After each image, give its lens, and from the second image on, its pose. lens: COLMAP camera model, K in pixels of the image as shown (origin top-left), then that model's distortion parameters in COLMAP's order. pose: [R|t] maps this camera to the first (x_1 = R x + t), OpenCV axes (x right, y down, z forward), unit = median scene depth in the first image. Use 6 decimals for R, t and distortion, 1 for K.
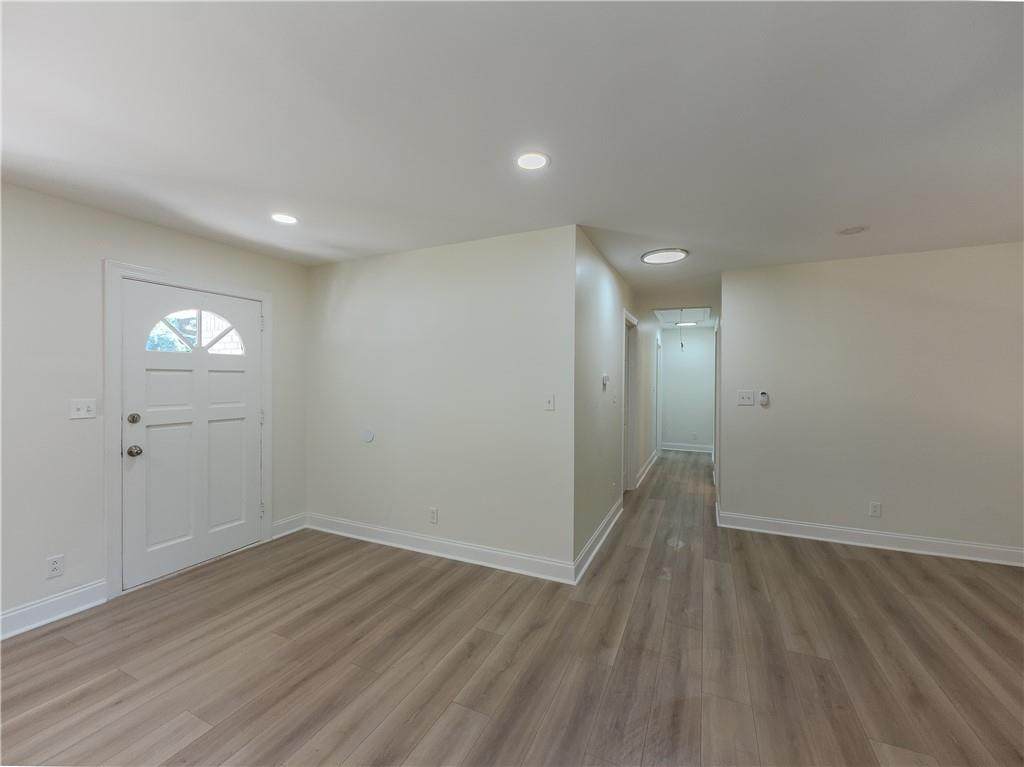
lens RADIAL K [[408.0, 0, 513.0], [0, 408.0, 380.7], [0, 0, 1]] dist [-0.001925, 0.000005]
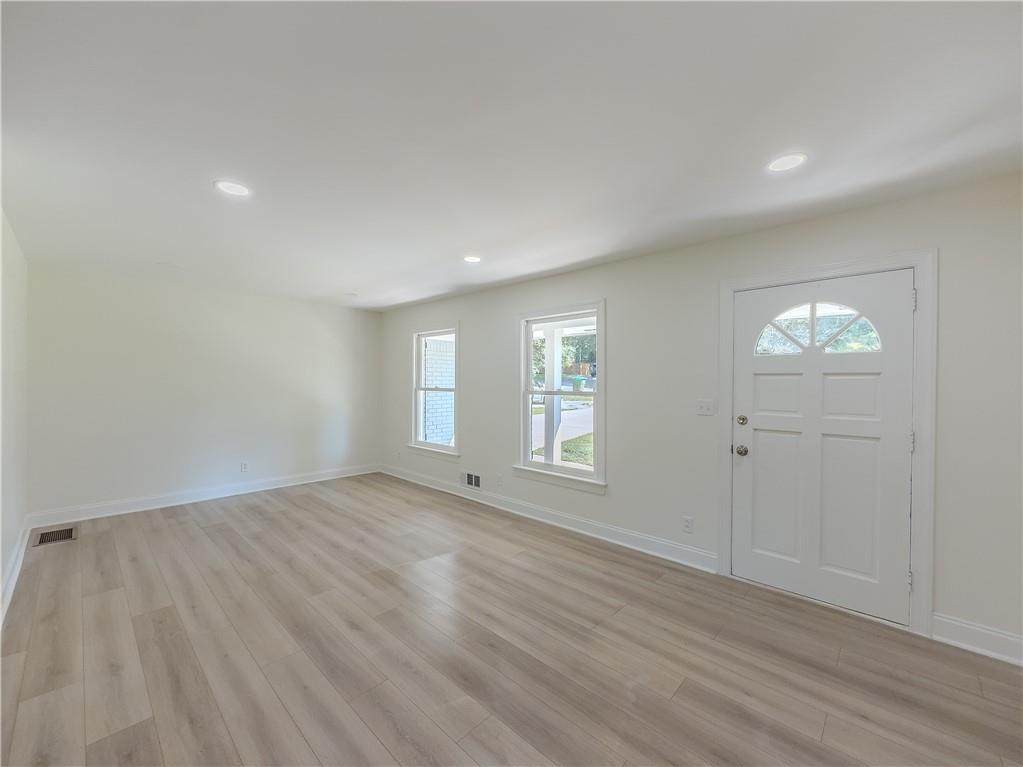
lens RADIAL K [[407.6, 0, 511.5], [0, 407.6, 383.4], [0, 0, 1]] dist [-0.001925, 0.000005]
pose [[-0.297650, -0.000832, -0.954675, 0.265120], [-0.013651, 0.999901, 0.003385, 0.000593], [0.954577, 0.014040, -0.297632, 0.716313]]
